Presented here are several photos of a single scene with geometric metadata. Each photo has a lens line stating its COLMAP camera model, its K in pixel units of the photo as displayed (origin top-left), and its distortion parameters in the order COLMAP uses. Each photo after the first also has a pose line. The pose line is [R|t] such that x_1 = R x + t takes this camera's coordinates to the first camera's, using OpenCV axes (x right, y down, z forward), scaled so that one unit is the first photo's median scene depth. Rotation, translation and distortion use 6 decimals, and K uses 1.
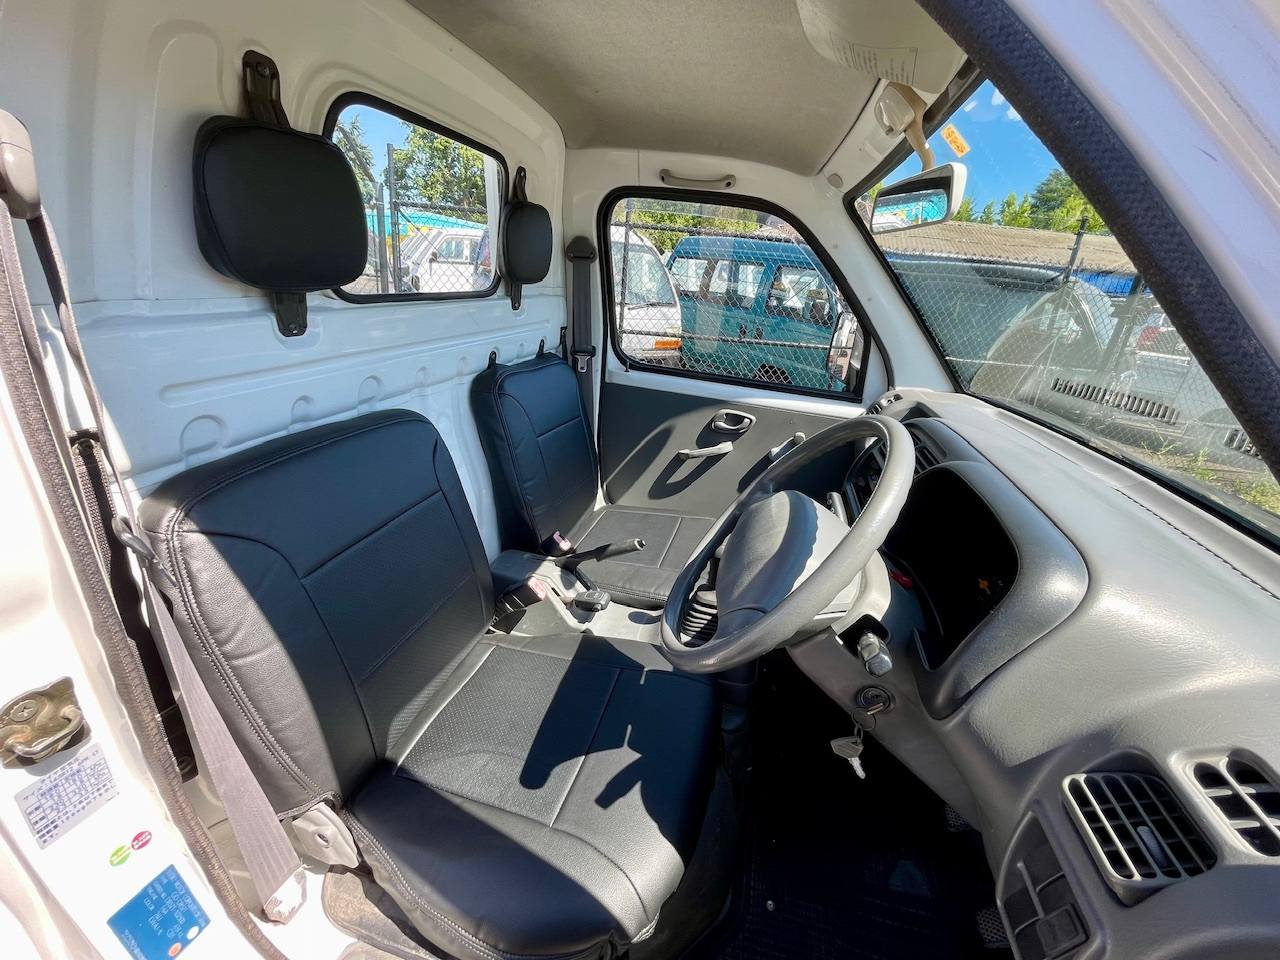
lens RADIAL K [[516.7, 0, 630.8], [0, 516.7, 479.6], [0, 0, 1]] dist [-0.008372, 0.001236]
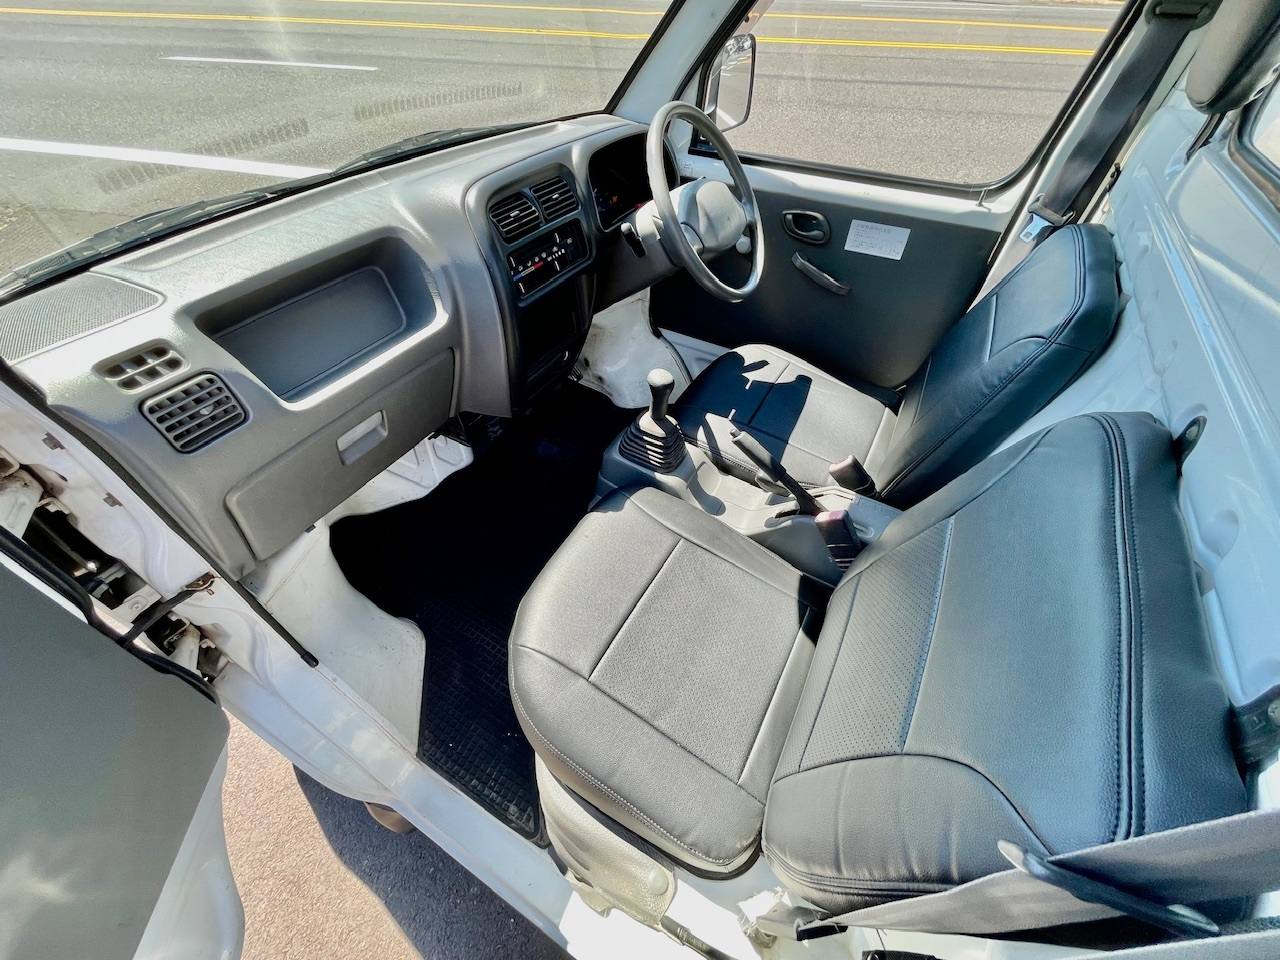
lens RADIAL K [[516.7, 0, 638.0], [0, 516.7, 472.6], [0, 0, 1]] dist [-0.008372, 0.001236]
pose [[-0.967639, -0.232810, 0.097336, 0.077235], [0.001386, 0.380825, 0.924646, -0.633961], [-0.252335, 0.894858, -0.368179, 1.423754]]
